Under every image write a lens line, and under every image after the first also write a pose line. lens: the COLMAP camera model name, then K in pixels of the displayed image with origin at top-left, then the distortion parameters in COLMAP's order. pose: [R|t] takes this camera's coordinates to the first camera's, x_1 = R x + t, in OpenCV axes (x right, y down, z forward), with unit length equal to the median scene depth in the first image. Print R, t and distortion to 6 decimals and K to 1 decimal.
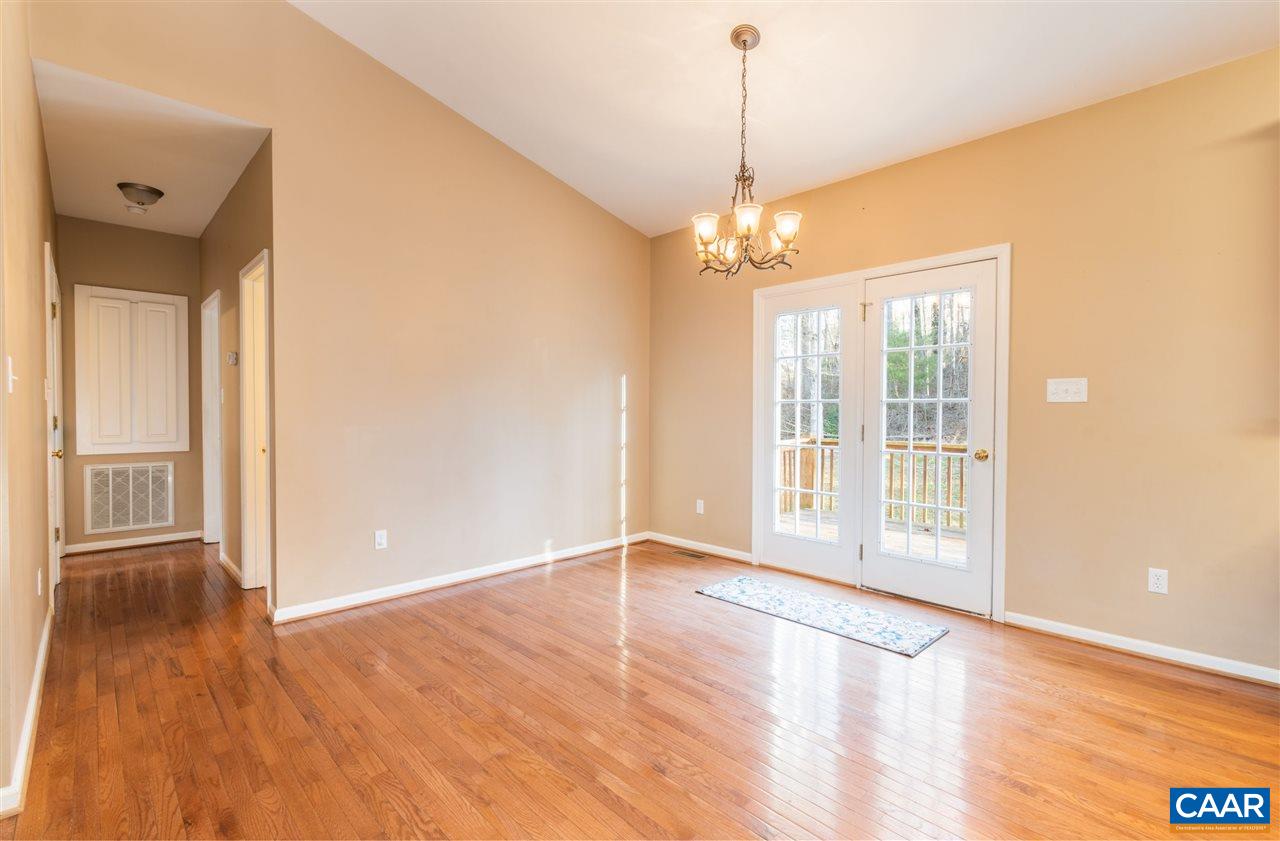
lens RADIAL K [[575.3, 0, 643.6], [0, 575.3, 419.7], [0, 0, 1]] dist [0.004445, -0.002082]
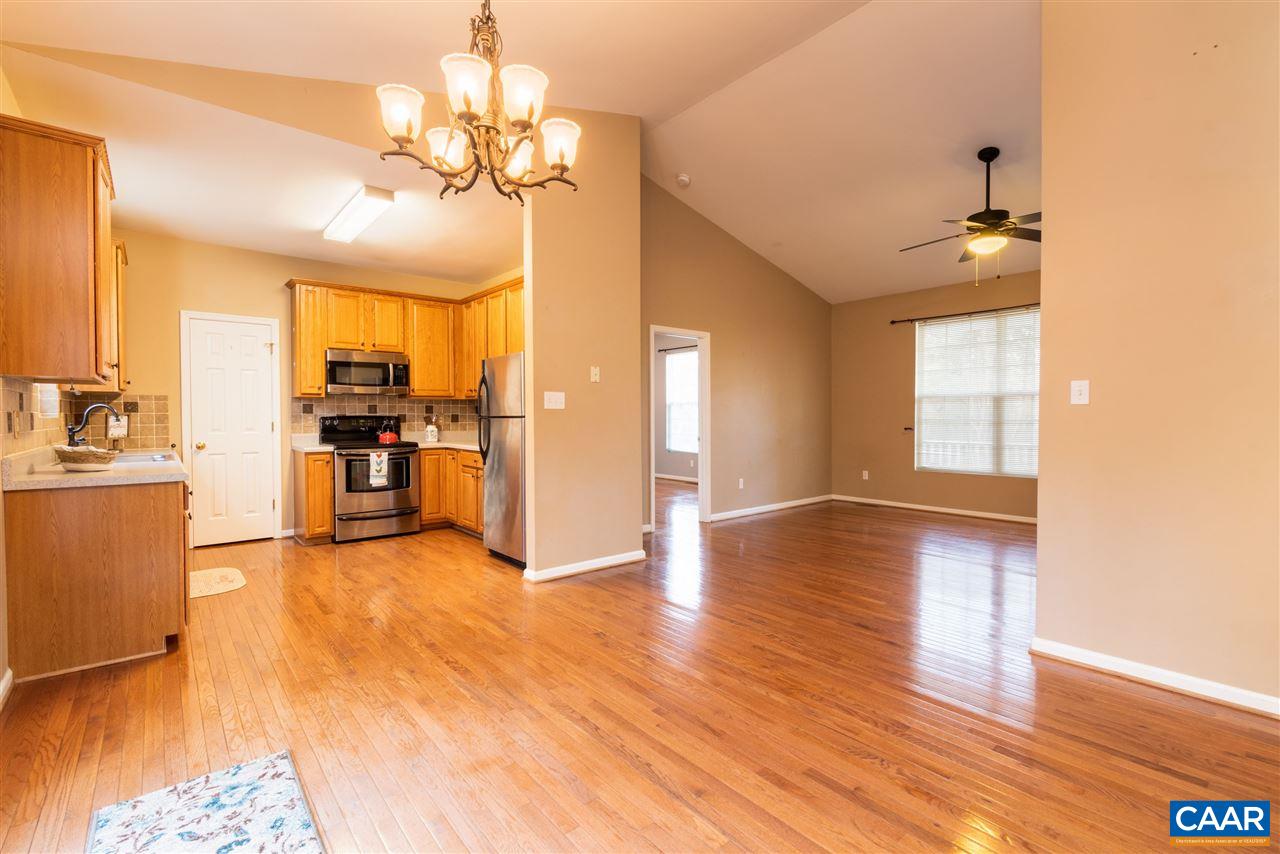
lens RADIAL K [[571.9, 0, 632.9], [0, 571.9, 423.9], [0, 0, 1]] dist [0.008701, -0.004191]
pose [[-0.996410, -0.003294, 0.084595, -0.028444], [-0.000563, 0.999478, 0.032287, -0.024439], [-0.084657, 0.032123, -0.995892, 1.434328]]
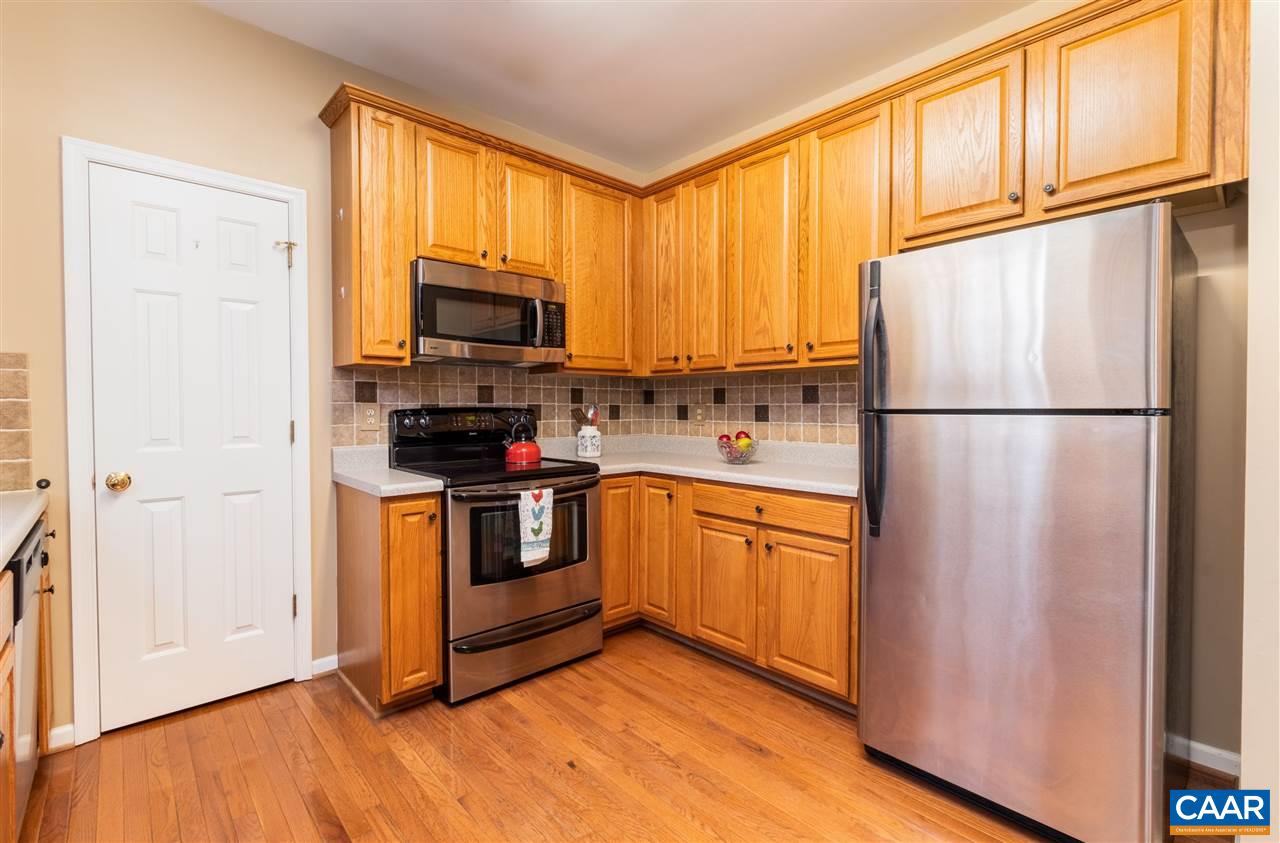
lens RADIAL K [[575.3, 0, 636.7], [0, 575.3, 417.0], [0, 0, 1]] dist [0.004445, -0.002082]
pose [[-0.999232, -0.003627, 0.039027, 0.696199], [-0.002350, 0.999462, 0.032713, -0.005977], [-0.039125, 0.032596, -0.998703, 0.571394]]
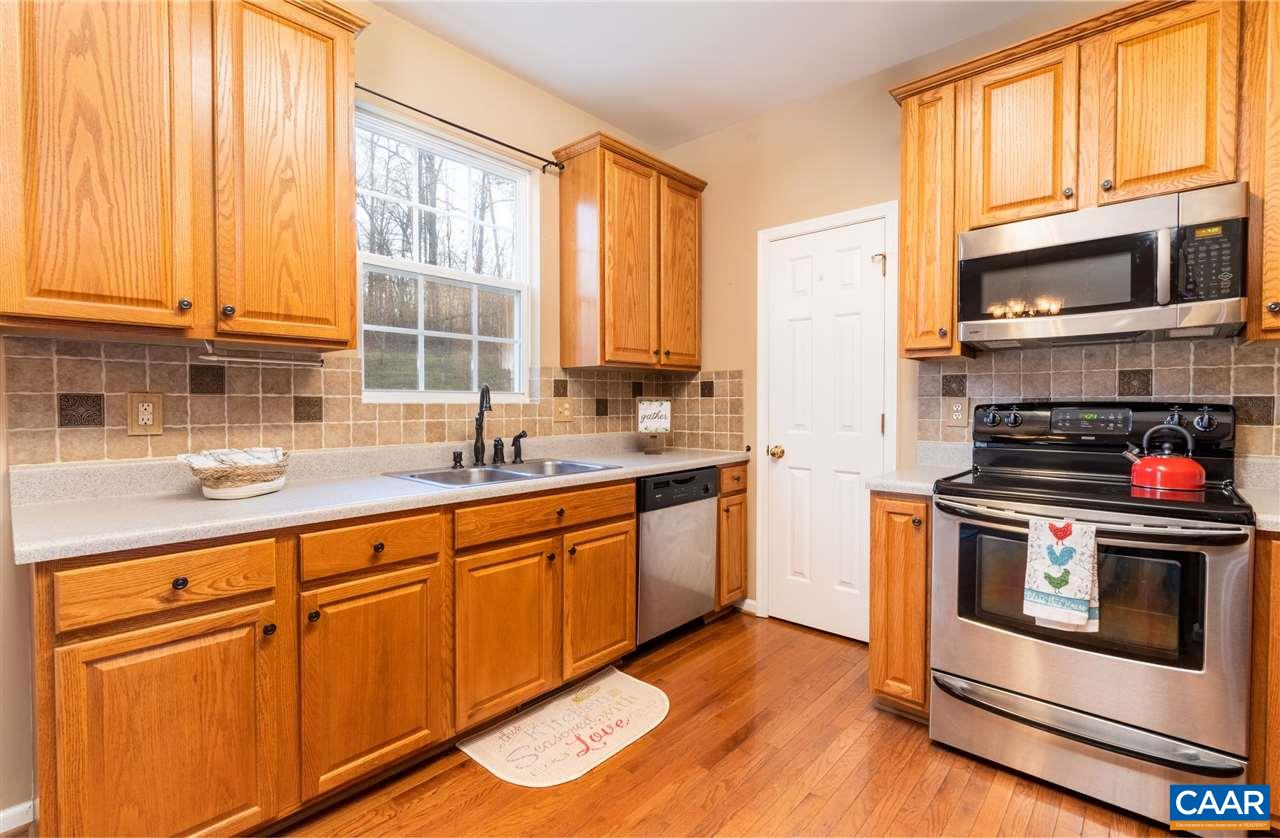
lens RADIAL K [[575.3, 0, 643.7], [0, 575.3, 415.3], [0, 0, 1]] dist [0.004445, -0.002082]
pose [[-0.066110, -0.026164, 0.997469, 0.364165], [0.016158, 0.999497, 0.027288, -0.001822], [-0.997682, 0.017921, -0.065654, 0.234509]]
